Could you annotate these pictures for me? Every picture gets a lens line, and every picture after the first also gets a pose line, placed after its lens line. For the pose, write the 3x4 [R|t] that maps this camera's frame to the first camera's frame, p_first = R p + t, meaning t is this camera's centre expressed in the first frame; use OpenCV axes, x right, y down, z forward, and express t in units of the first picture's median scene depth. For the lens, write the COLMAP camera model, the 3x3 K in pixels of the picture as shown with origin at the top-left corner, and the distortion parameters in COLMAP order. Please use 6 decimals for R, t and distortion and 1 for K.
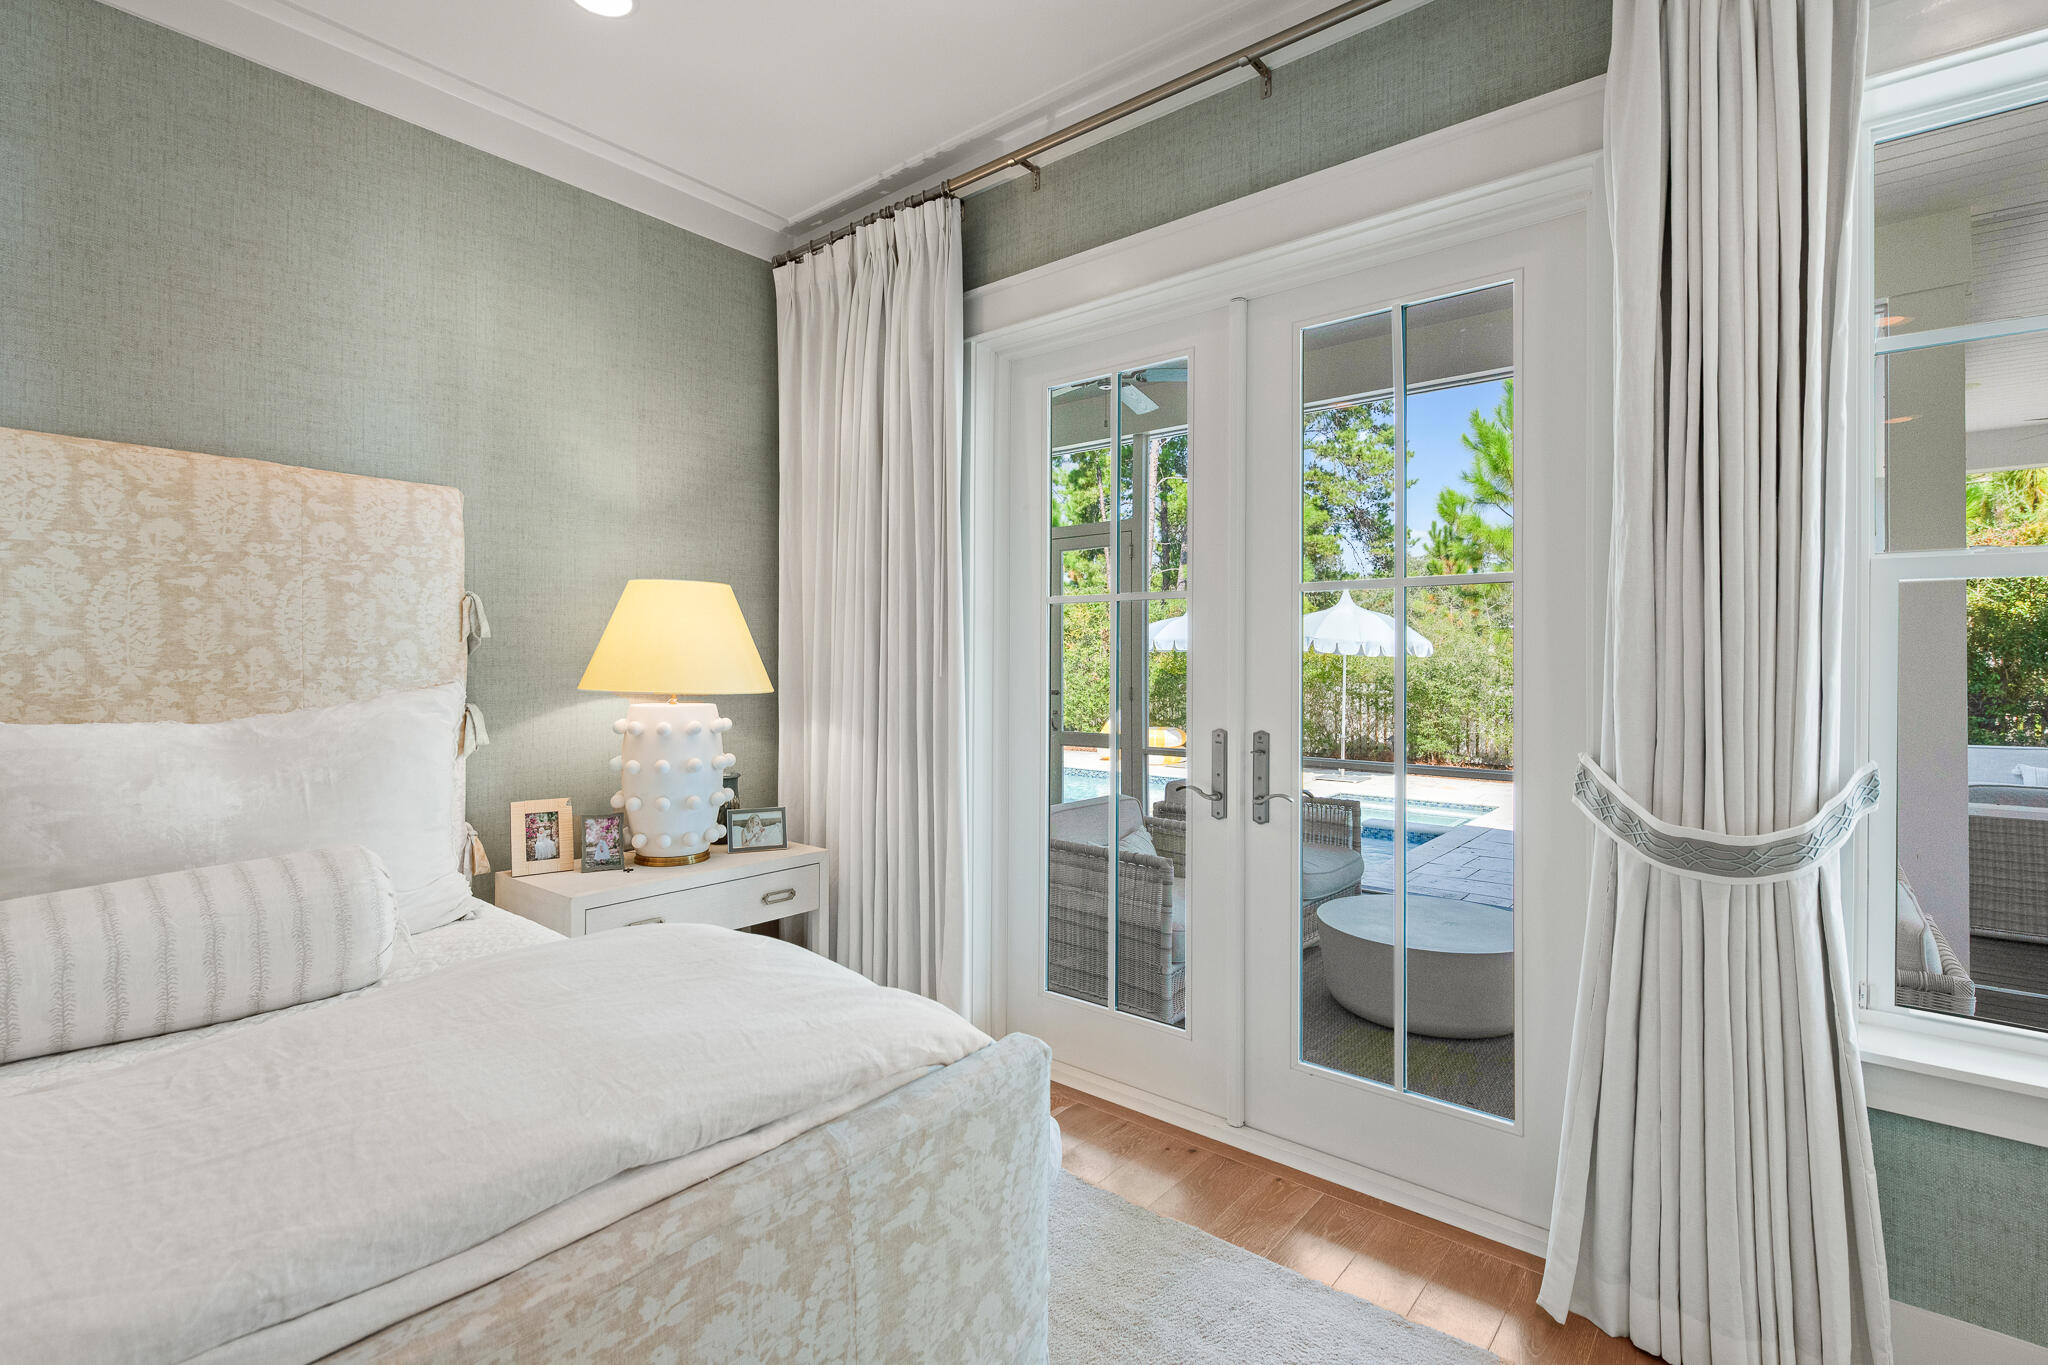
lens RADIAL K [[971.6, 0, 1021.4], [0, 971.6, 656.6], [0, 0, 1]] dist [0.002483, -0.000048]
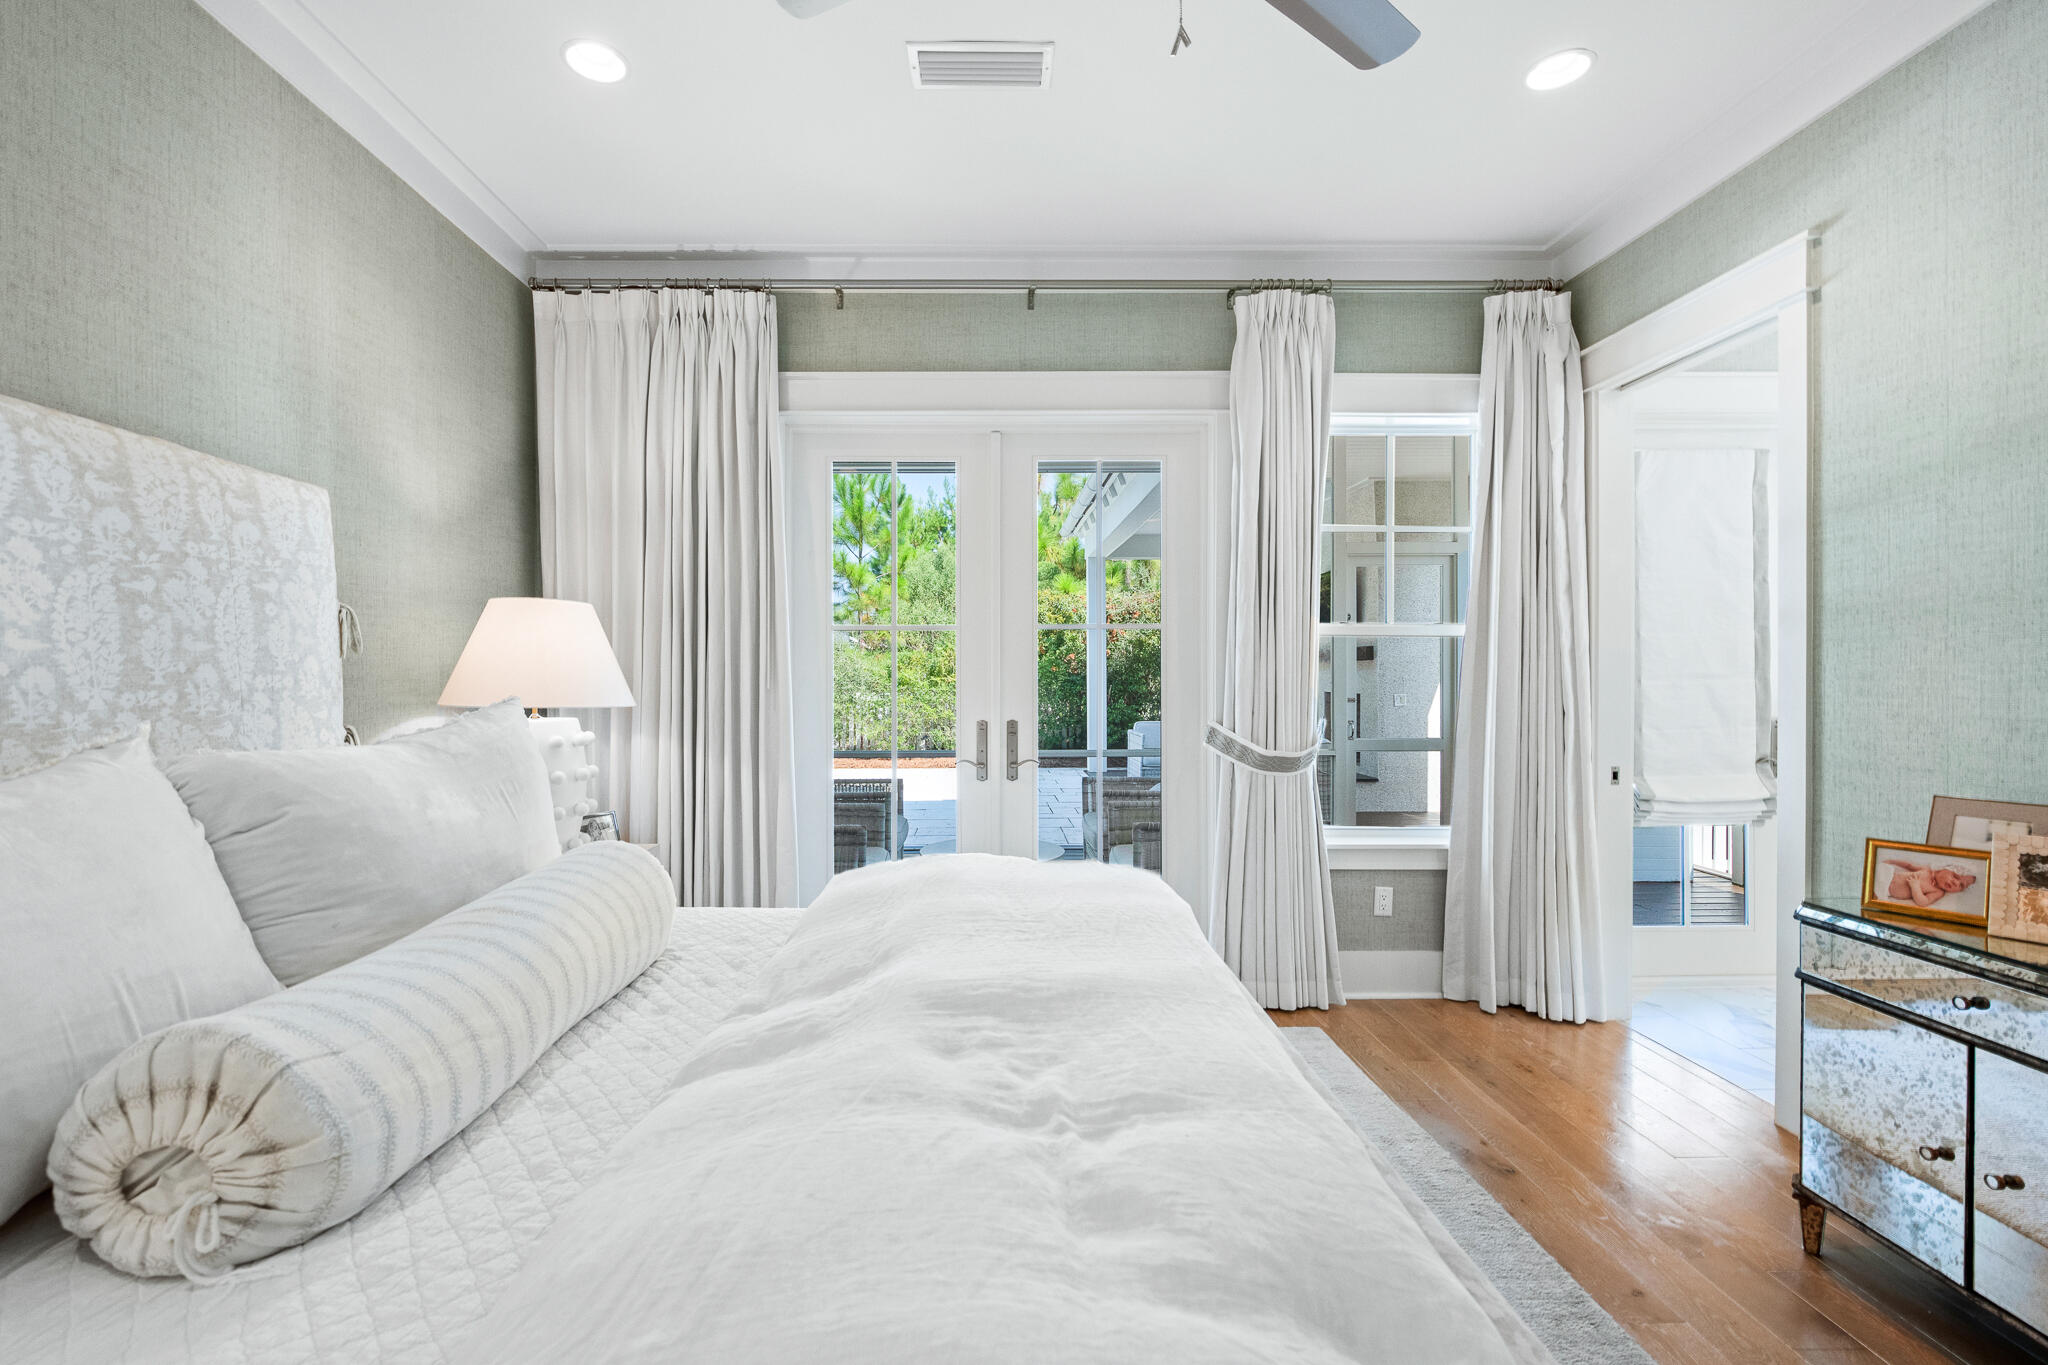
lens RADIAL K [[923.3, 0, 1016.4], [0, 923.3, 682.5], [0, 0, 1]] dist [0.009099, 0.000046]
pose [[0.745468, -0.012142, 0.666431, -0.806727], [0.003628, 0.999893, 0.014160, -0.002817], [-0.666532, -0.008139, 0.745432, -0.091476]]
